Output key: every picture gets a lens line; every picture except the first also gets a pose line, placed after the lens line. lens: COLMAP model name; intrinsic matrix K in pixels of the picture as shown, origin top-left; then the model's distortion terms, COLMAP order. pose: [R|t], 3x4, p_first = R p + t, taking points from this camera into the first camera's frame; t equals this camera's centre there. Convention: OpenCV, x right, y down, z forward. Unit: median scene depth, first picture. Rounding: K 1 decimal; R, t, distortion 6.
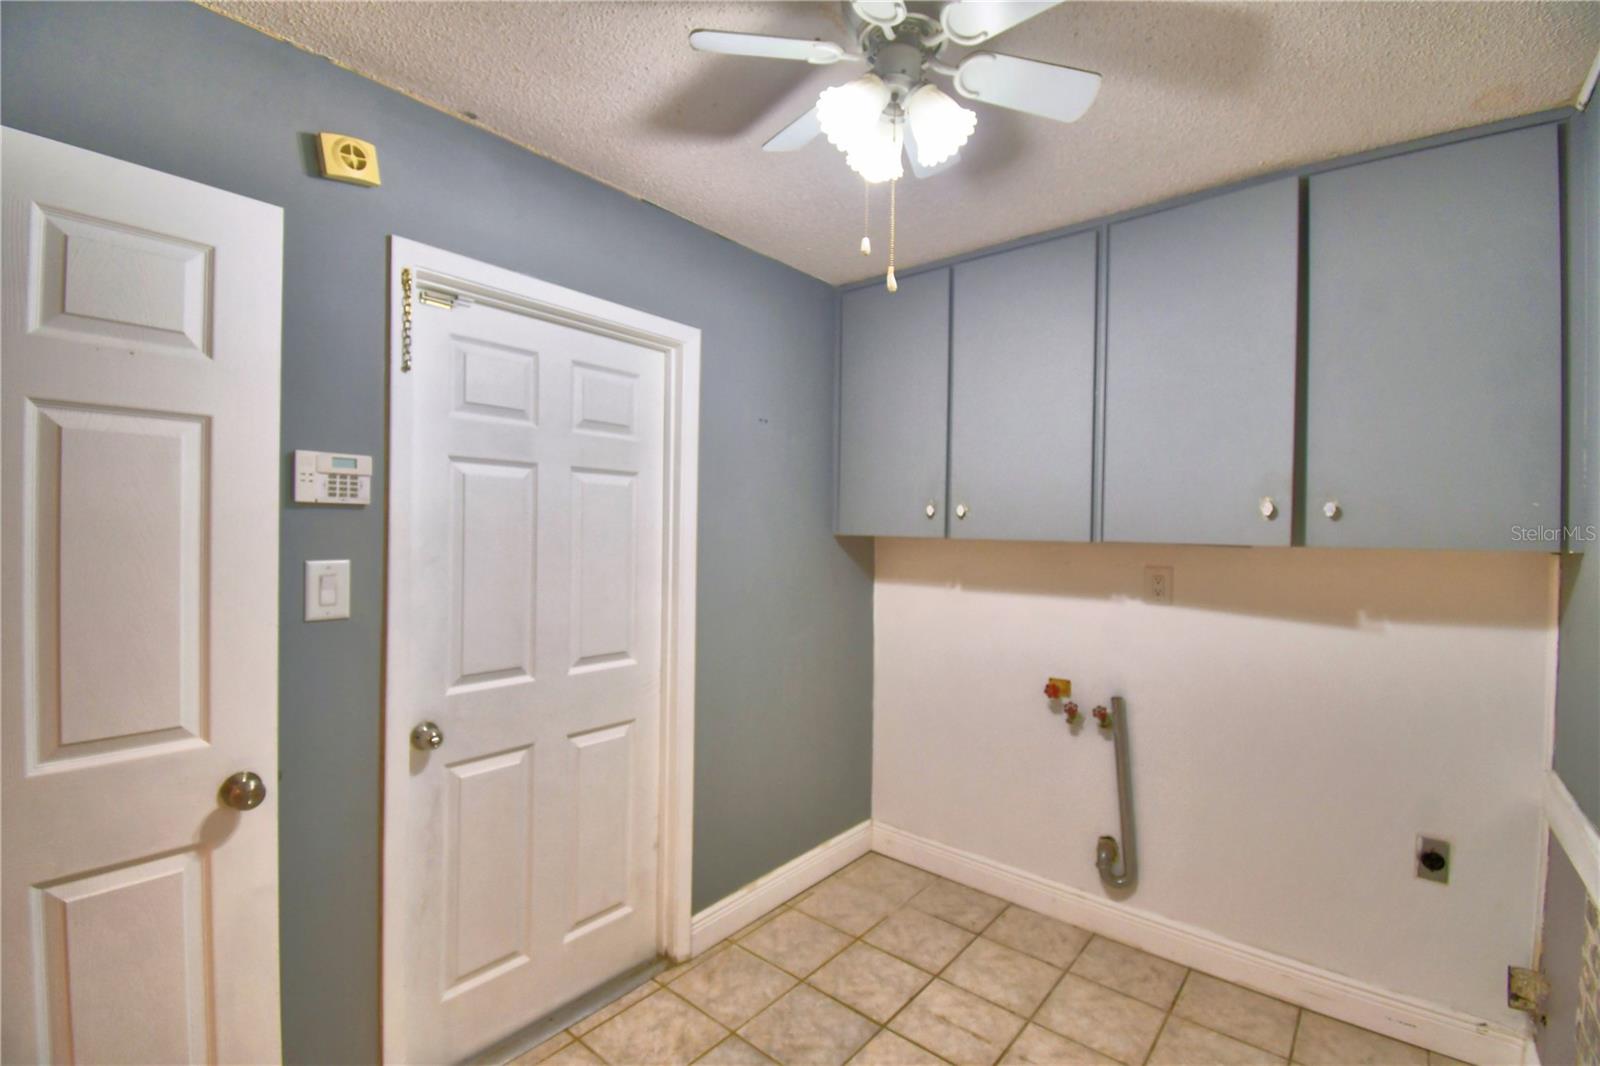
lens RADIAL K [[709.2, 0, 795.6], [0, 709.2, 533.9], [0, 0, 1]] dist [0.004750, -0.008699]
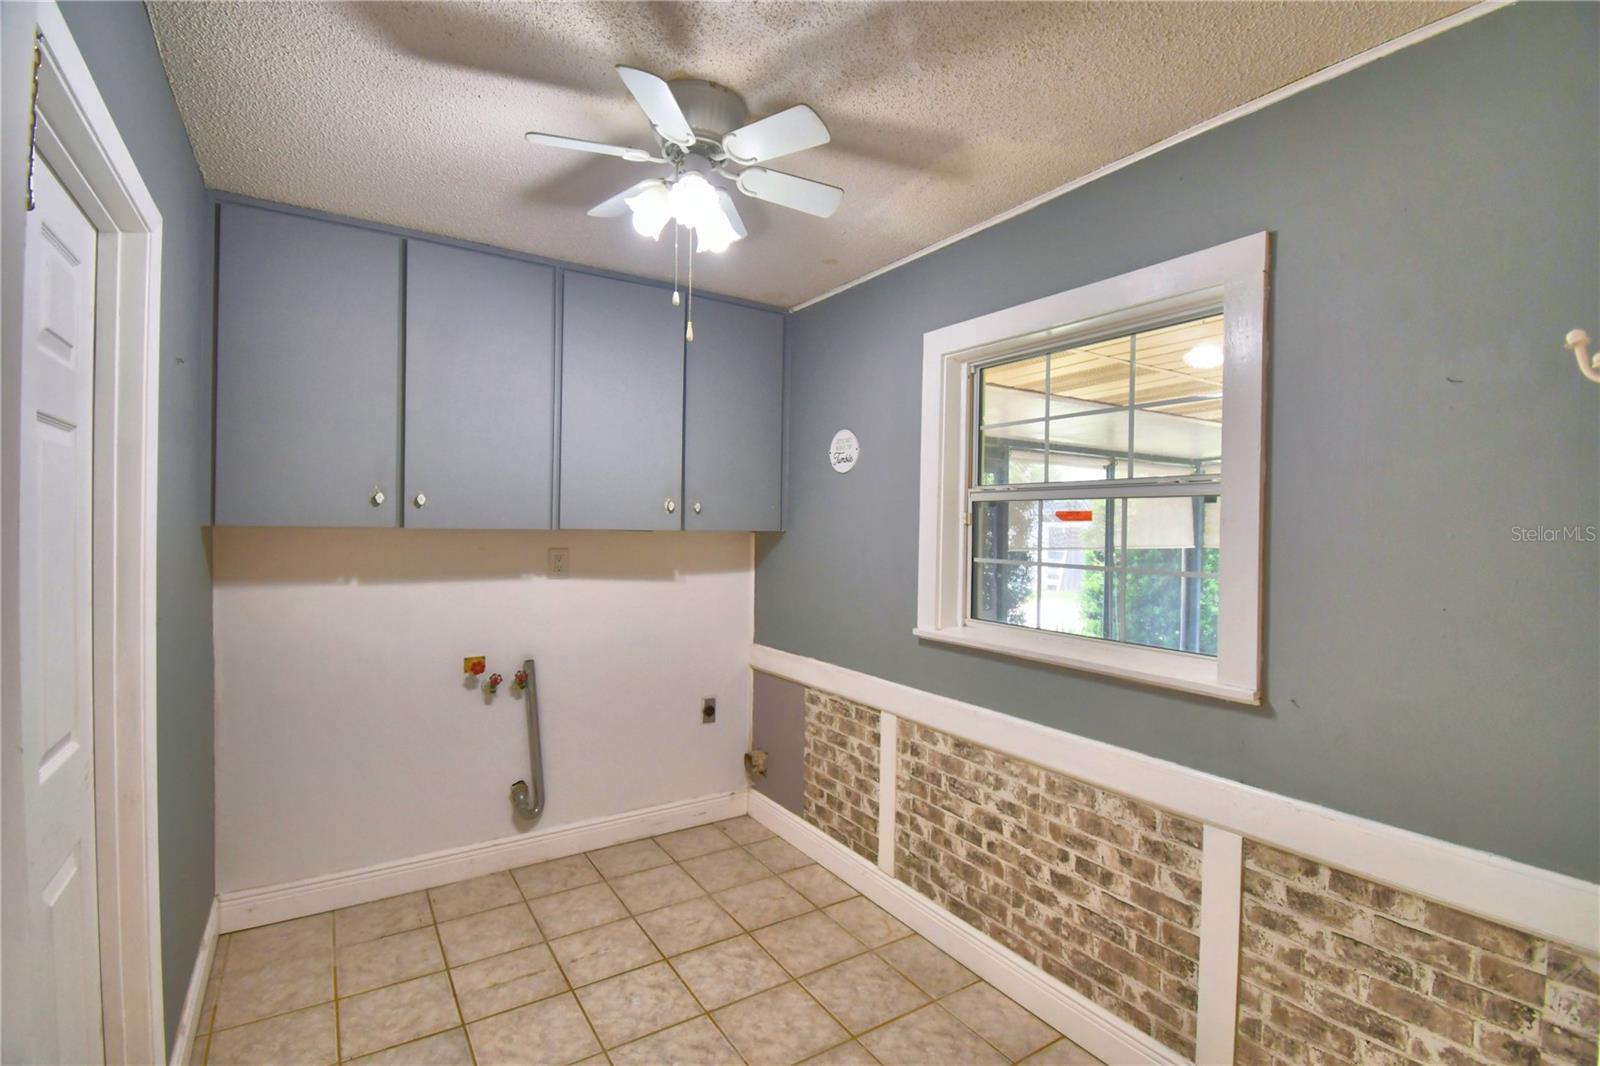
lens RADIAL K [[709.2, 0, 806.8], [0, 709.2, 534.9], [0, 0, 1]] dist [0.004750, -0.008699]
pose [[0.295530, -0.024303, 0.955024, -0.647987], [0.001467, 0.999687, 0.024985, -0.008721], [-0.955332, -0.005983, 0.295473, 0.256586]]
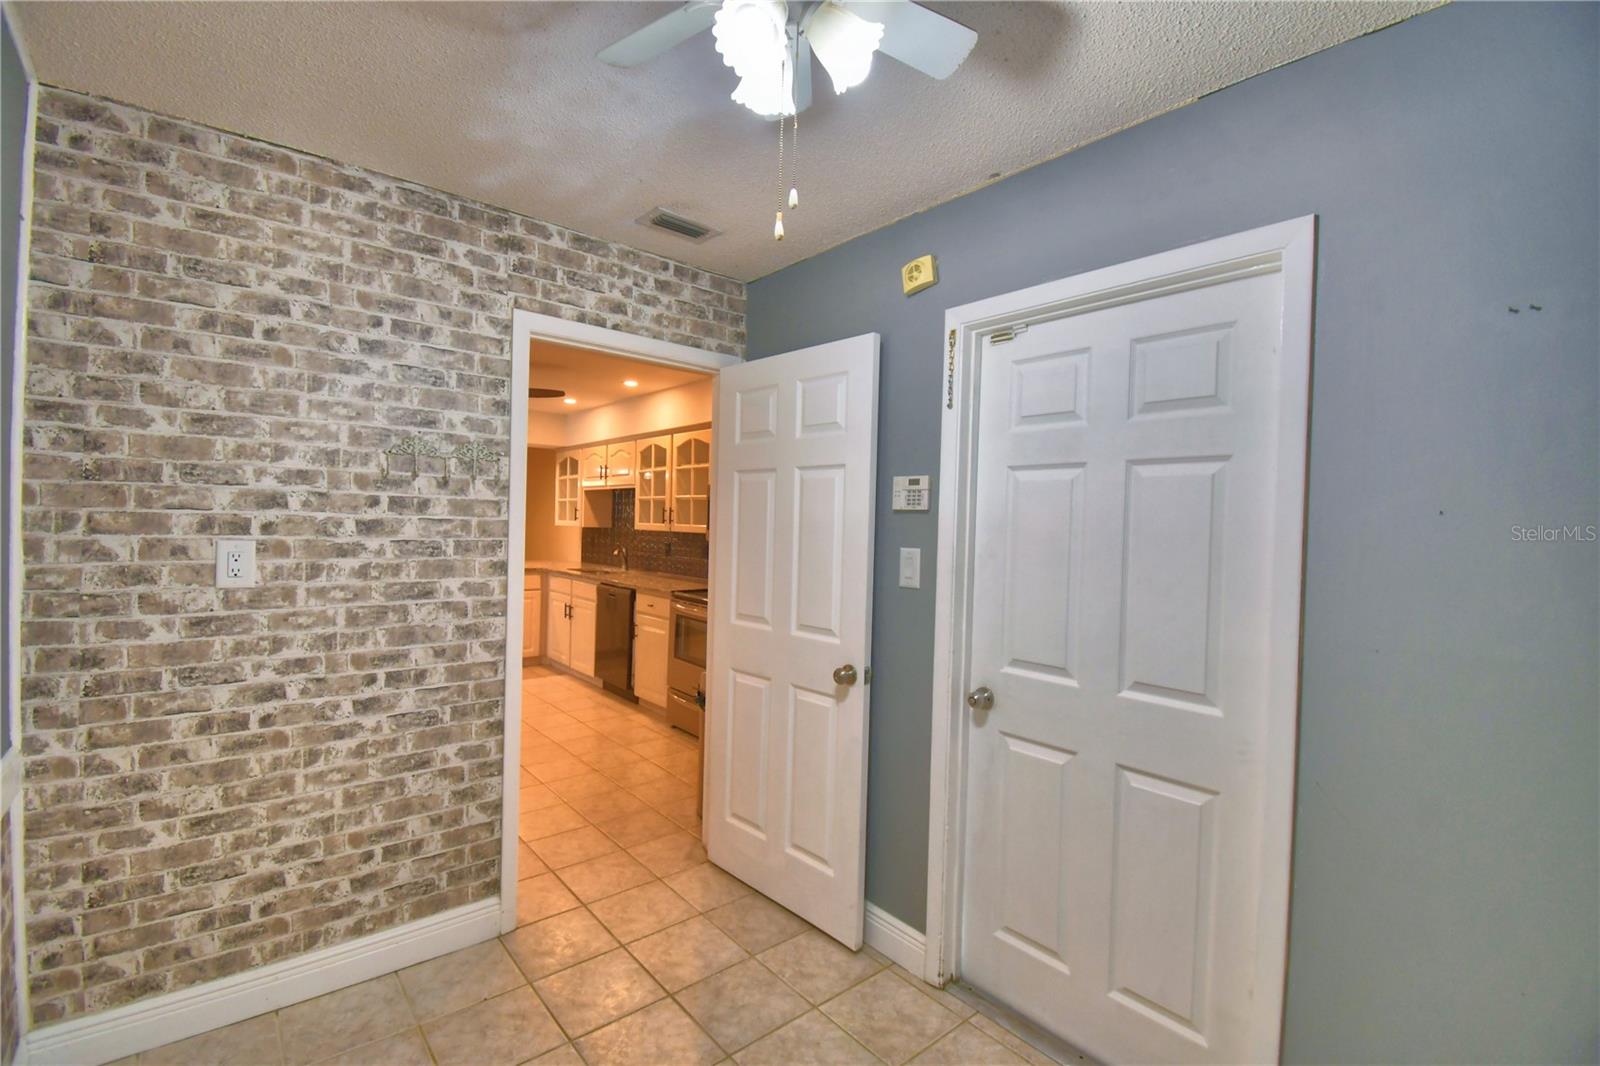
lens RADIAL K [[709.2, 0, 792.9], [0, 709.2, 526.8], [0, 0, 1]] dist [0.004750, -0.008699]
pose [[-0.173171, -0.010890, -0.984832, 0.604560], [-0.032096, 0.999470, -0.005408, 0.005663], [0.984369, 0.030673, -0.173429, 0.721853]]
